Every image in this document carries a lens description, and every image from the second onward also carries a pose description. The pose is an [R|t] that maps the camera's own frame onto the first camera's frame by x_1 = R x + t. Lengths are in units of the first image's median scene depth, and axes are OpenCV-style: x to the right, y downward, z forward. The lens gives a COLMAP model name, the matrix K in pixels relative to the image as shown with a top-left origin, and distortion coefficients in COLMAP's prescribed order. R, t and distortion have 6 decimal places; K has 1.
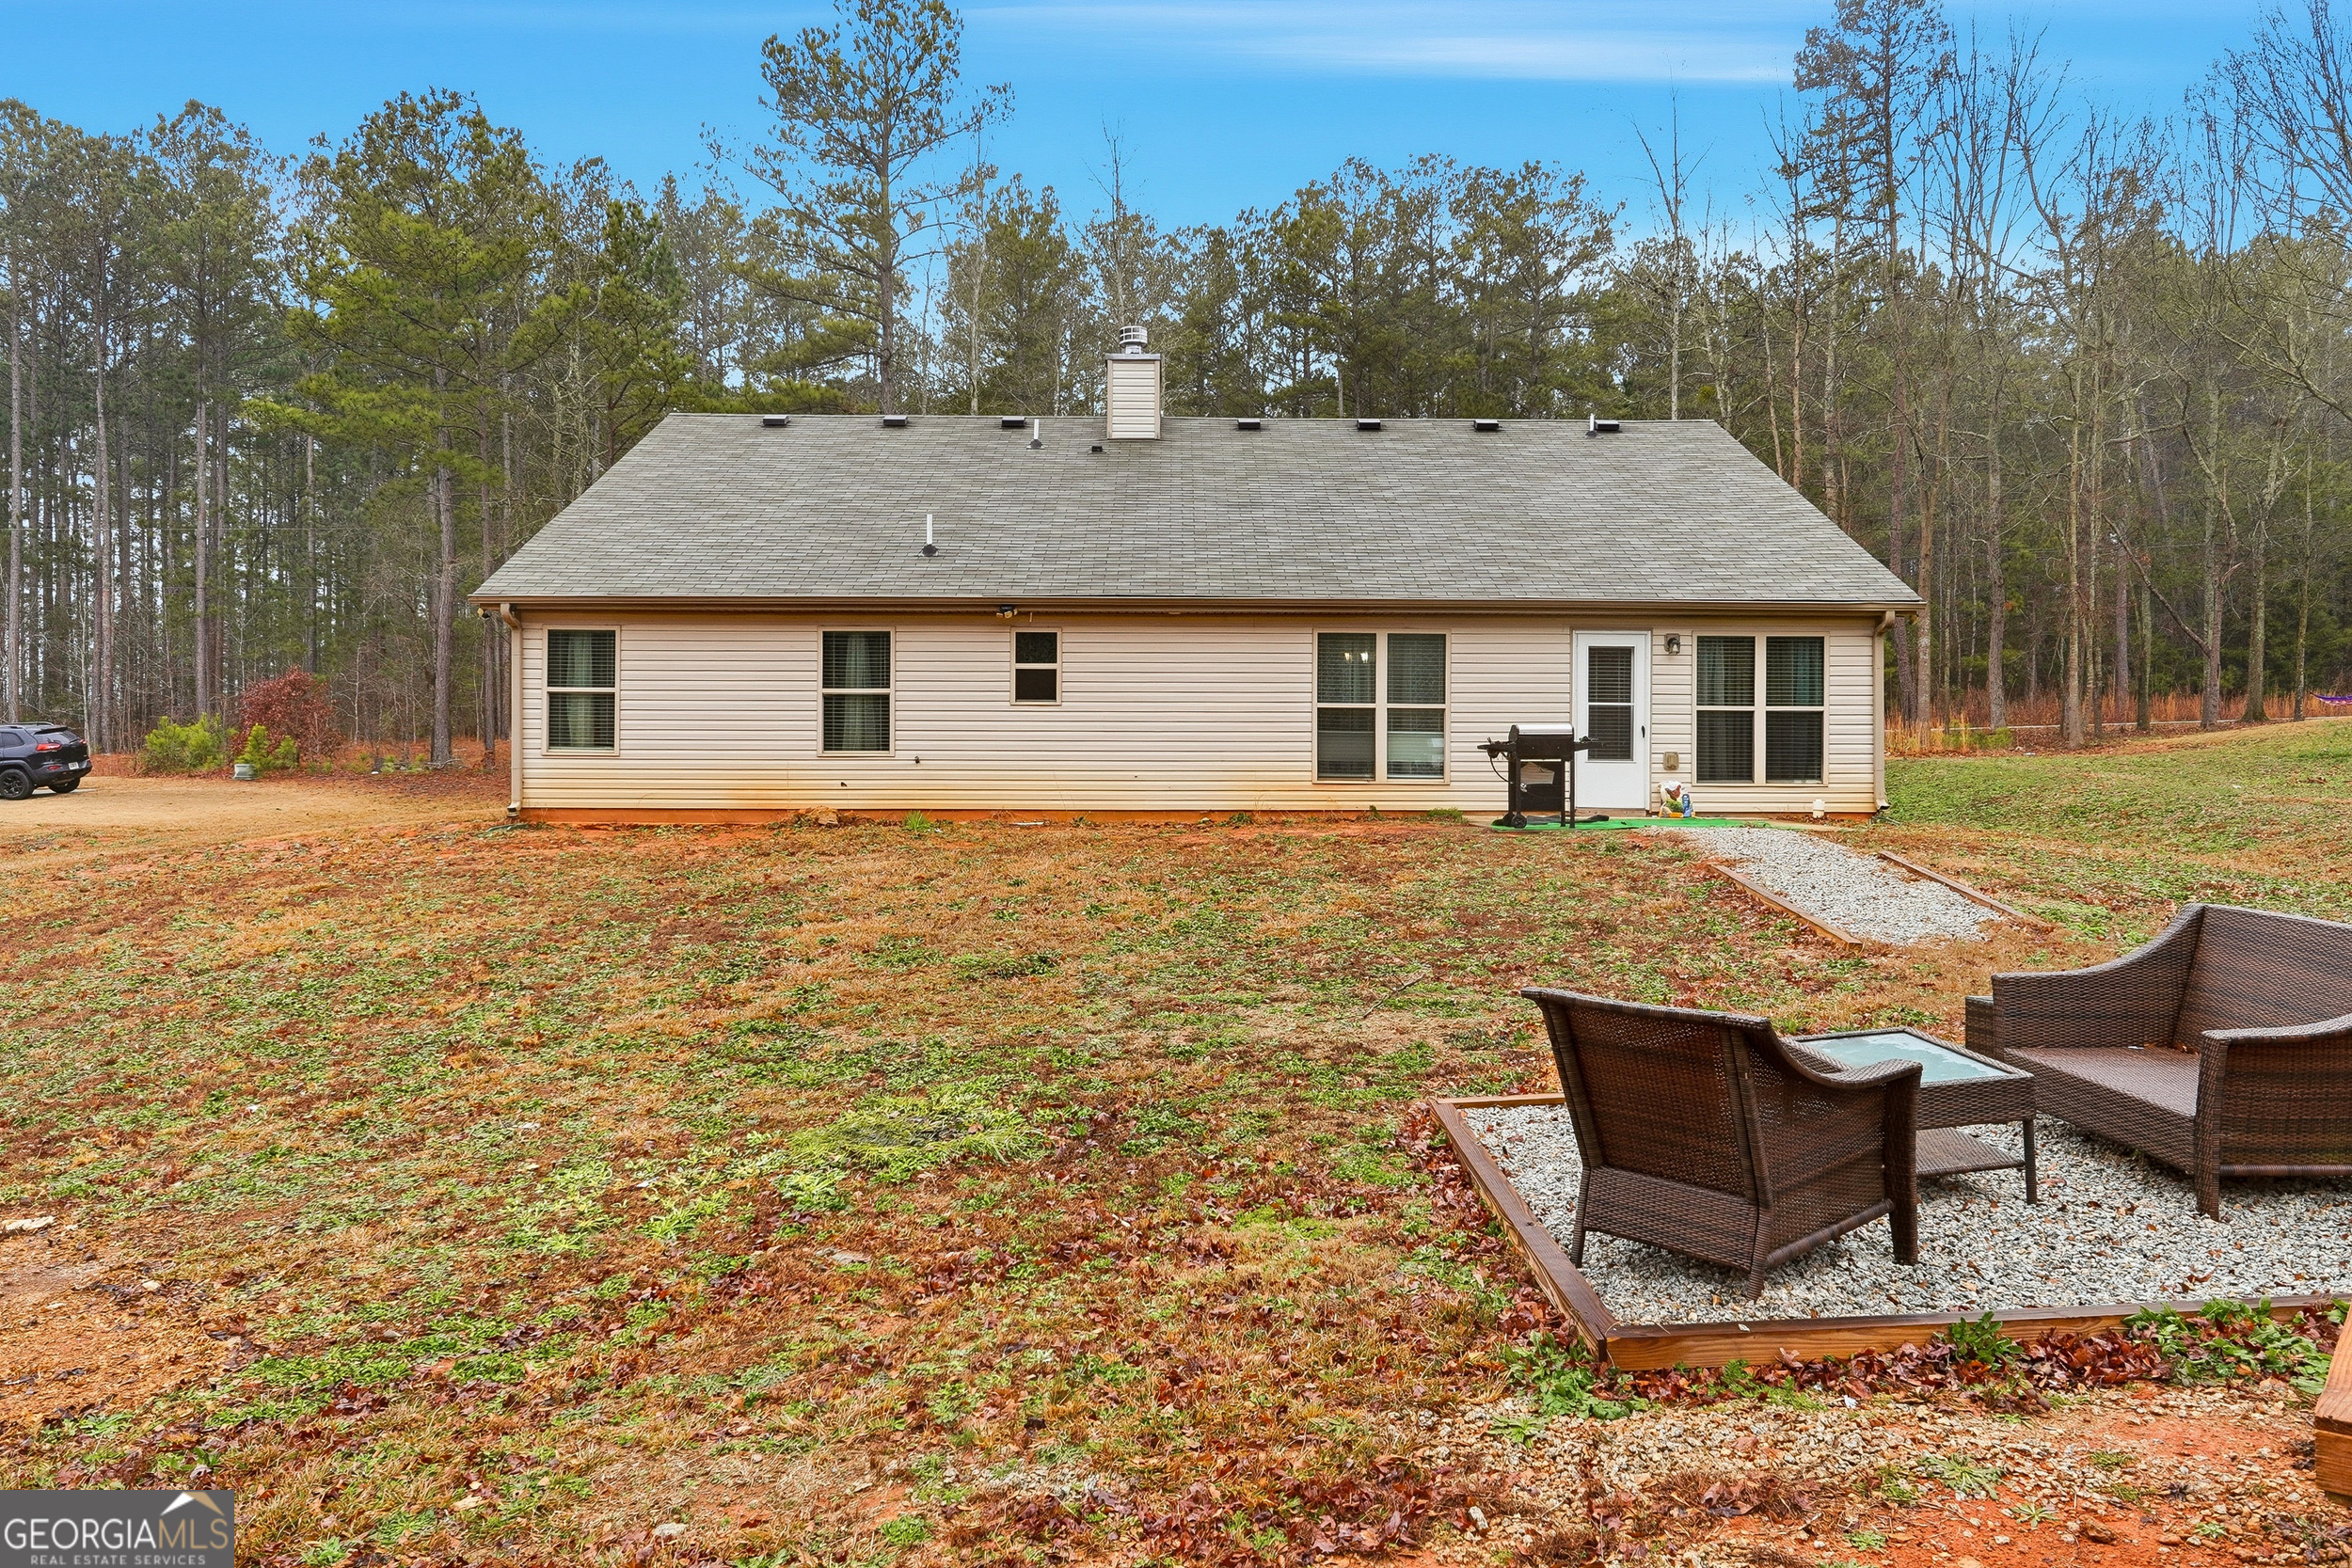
lens RADIAL K [[1660.9, 0, 1176.0], [0, 1660.9, 784.0], [0, 0, 1]] dist [0.004106, 0.000901]
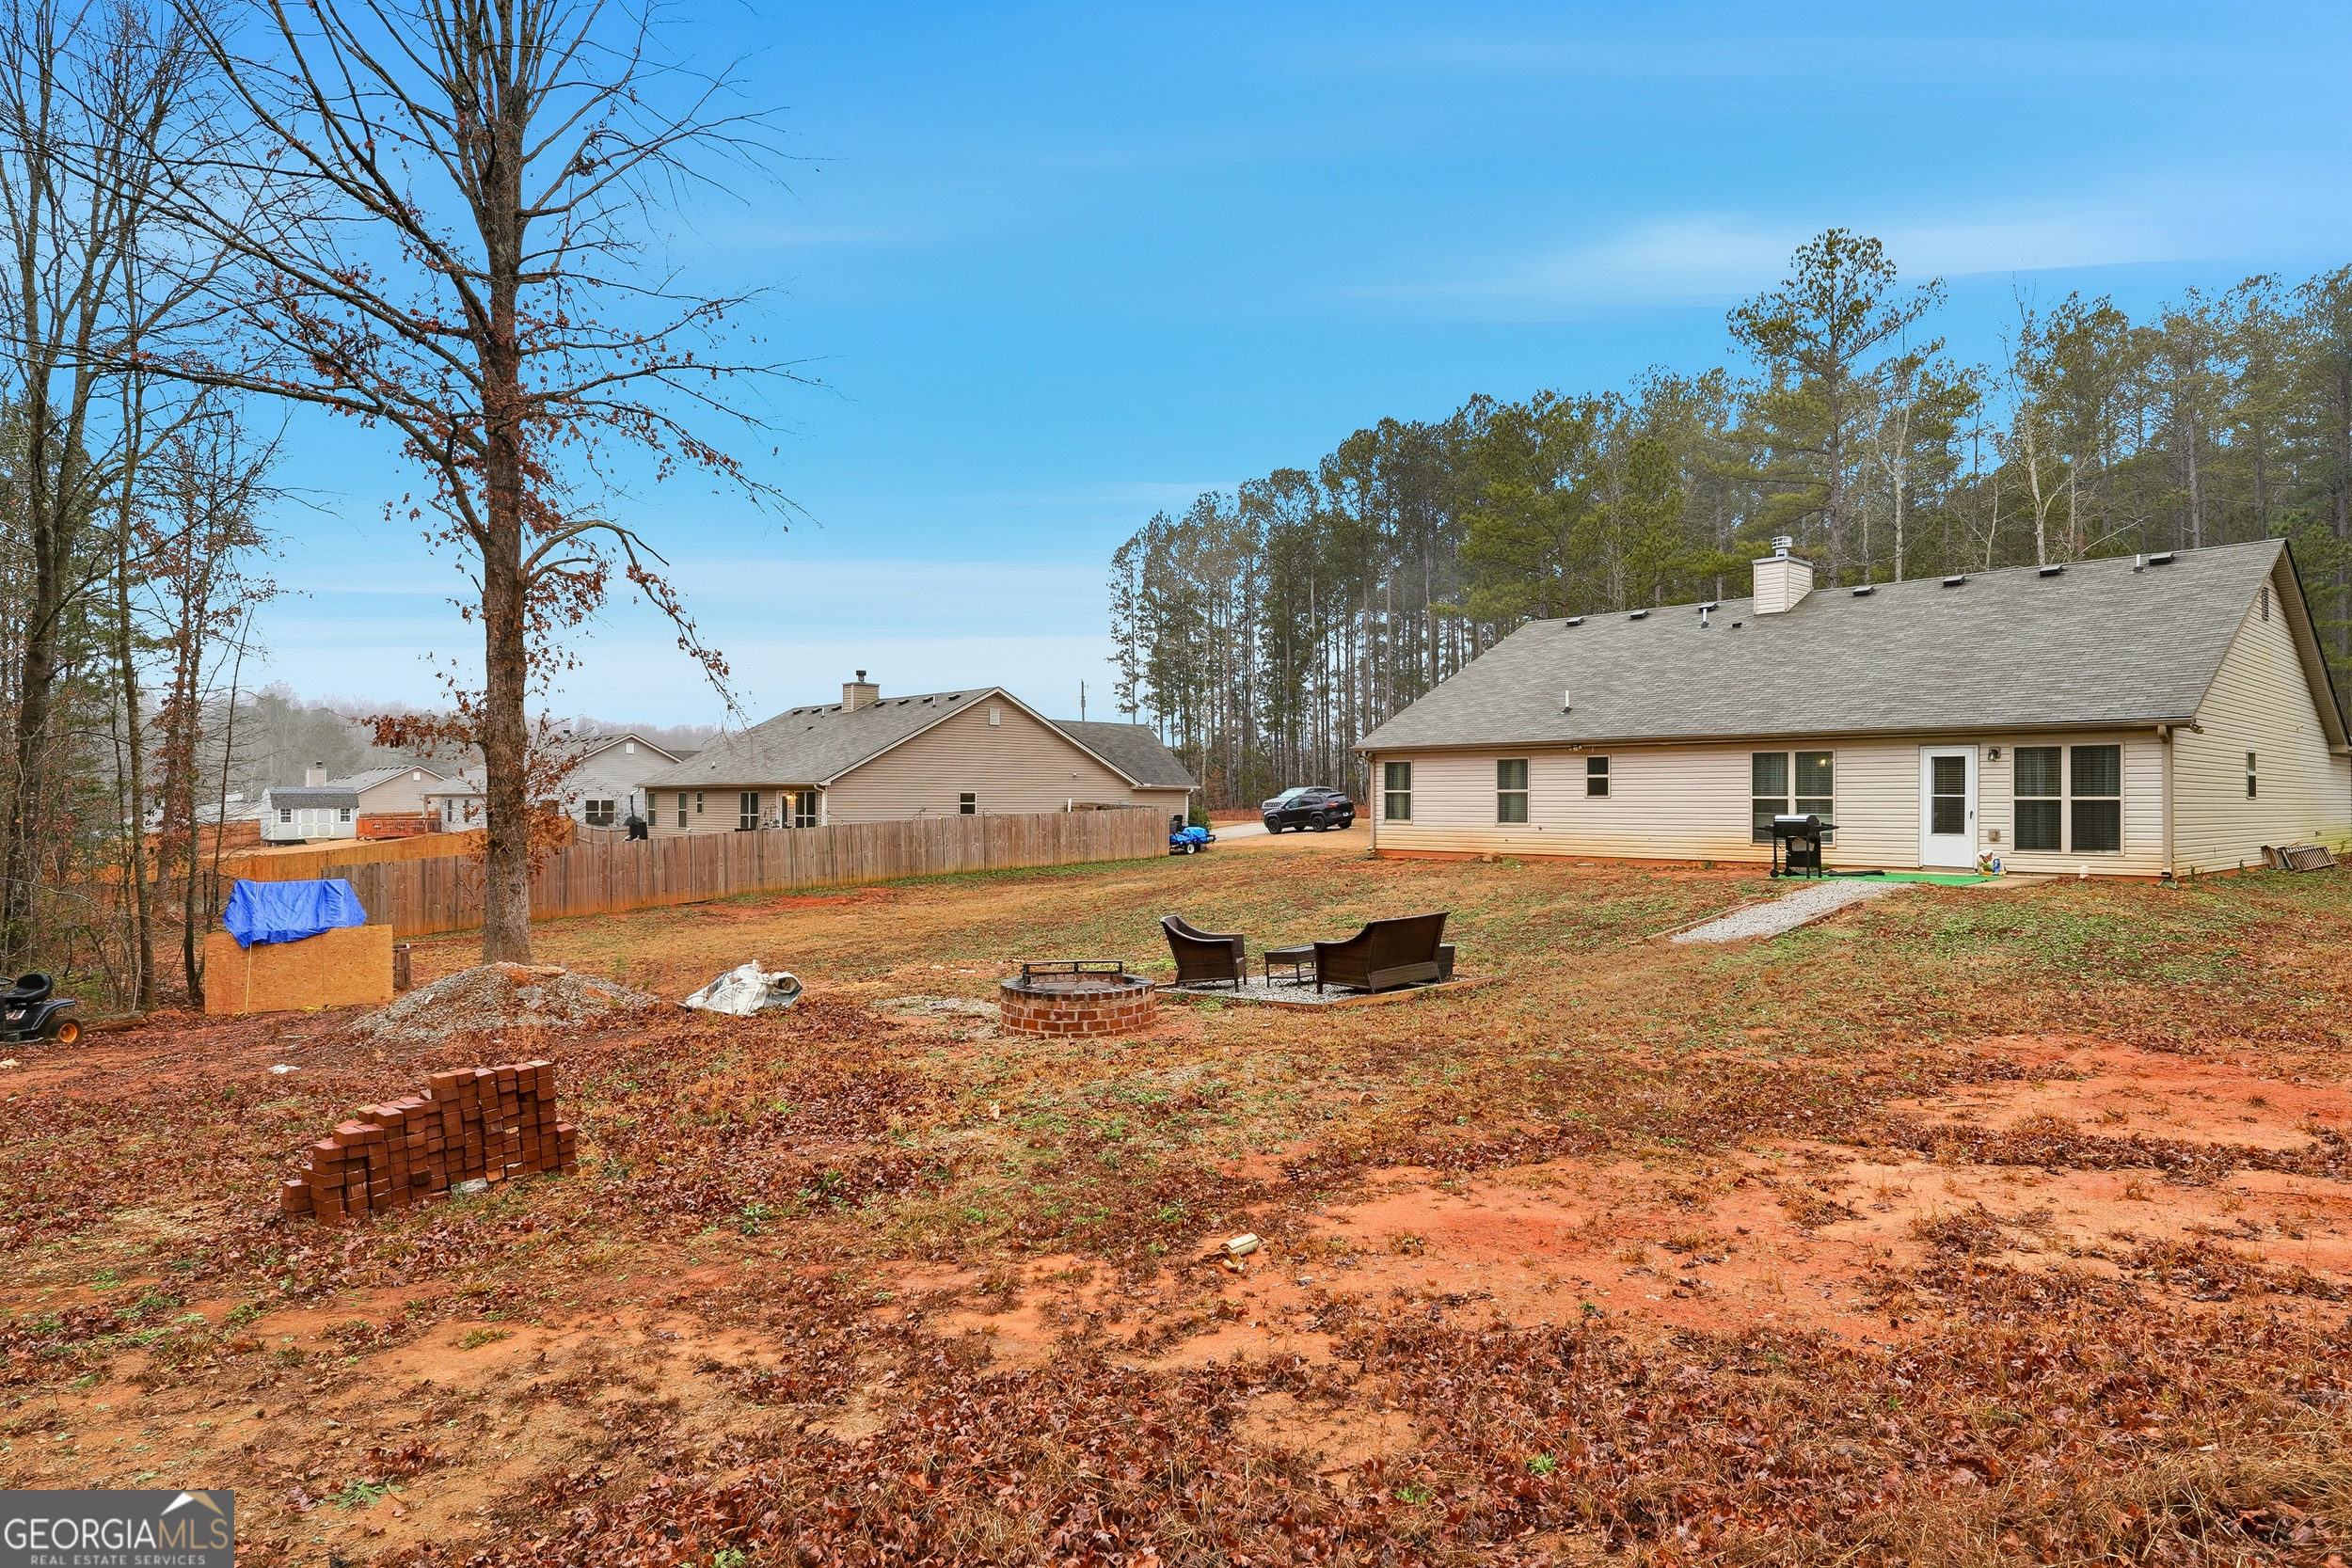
lens RADIAL K [[1365.1, 0, 1176.0], [0, 1365.1, 784.0], [0, 0, 1]] dist [-0.003577, -0.001760]
pose [[0.664223, -0.011708, -0.747443, 0.710944], [-0.001180, 0.999860, -0.016711, -0.037566], [0.747534, 0.011981, 0.664116, -0.316211]]
